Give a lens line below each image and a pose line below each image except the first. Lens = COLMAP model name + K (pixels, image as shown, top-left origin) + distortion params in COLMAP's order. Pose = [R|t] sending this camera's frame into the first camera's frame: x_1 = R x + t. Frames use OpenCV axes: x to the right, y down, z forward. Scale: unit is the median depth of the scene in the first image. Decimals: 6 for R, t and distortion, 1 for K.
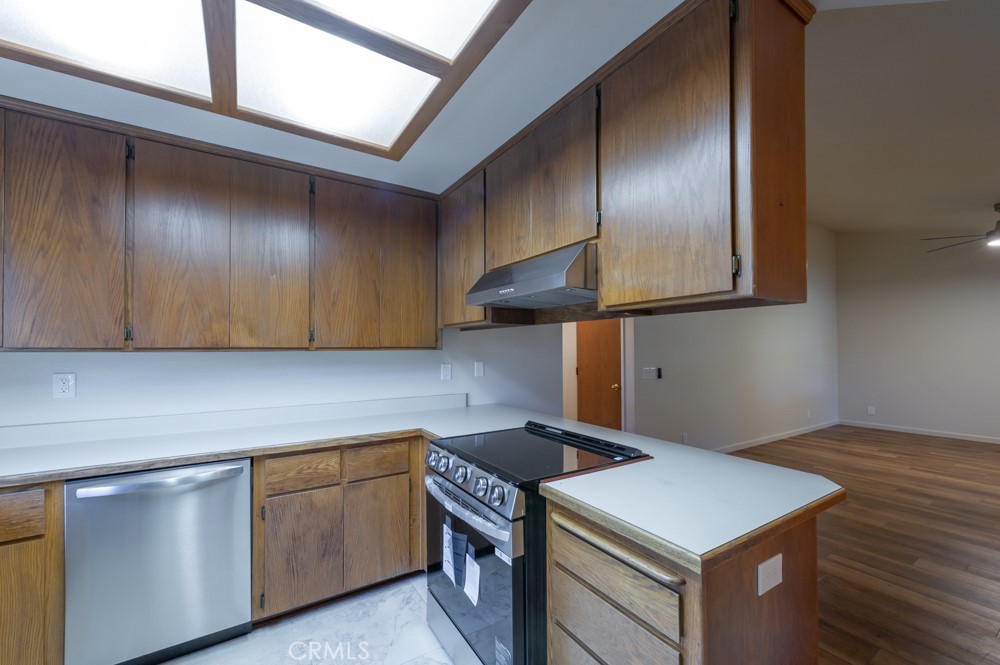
lens RADIAL K [[394.4, 0, 502.3], [0, 394.4, 341.4], [0, 0, 1]] dist [0.000425, -0.000112]
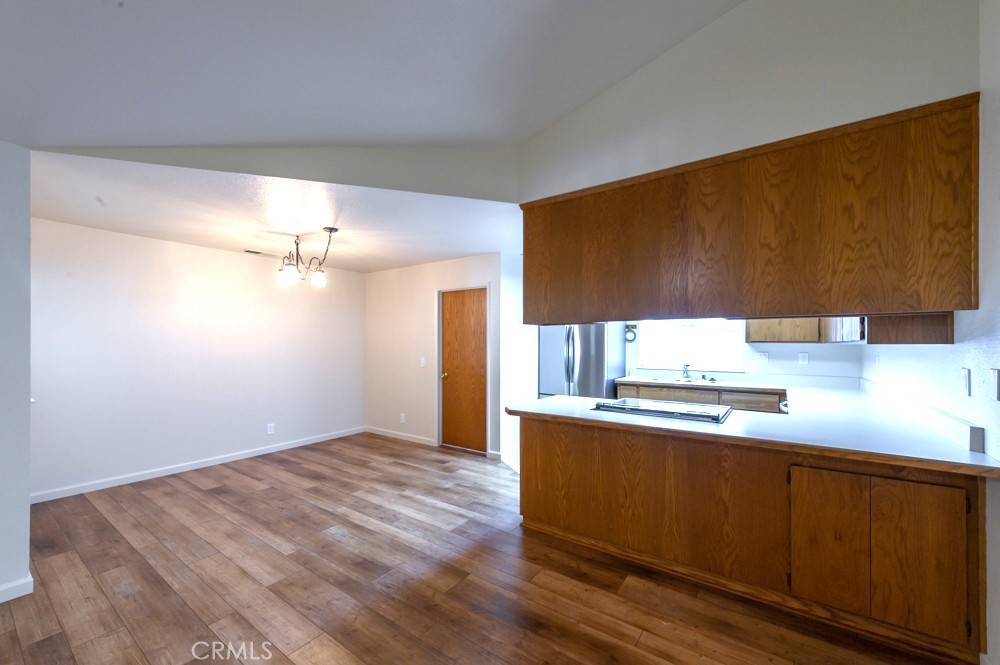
lens RADIAL K [[394.4, 0, 502.3], [0, 394.4, 341.4], [0, 0, 1]] dist [0.000425, -0.000112]
pose [[-0.918703, 0.000262, -0.394949, 0.989073], [0.008175, 0.999798, -0.018353, 0.028499], [0.394864, -0.020090, -0.918520, 1.699084]]
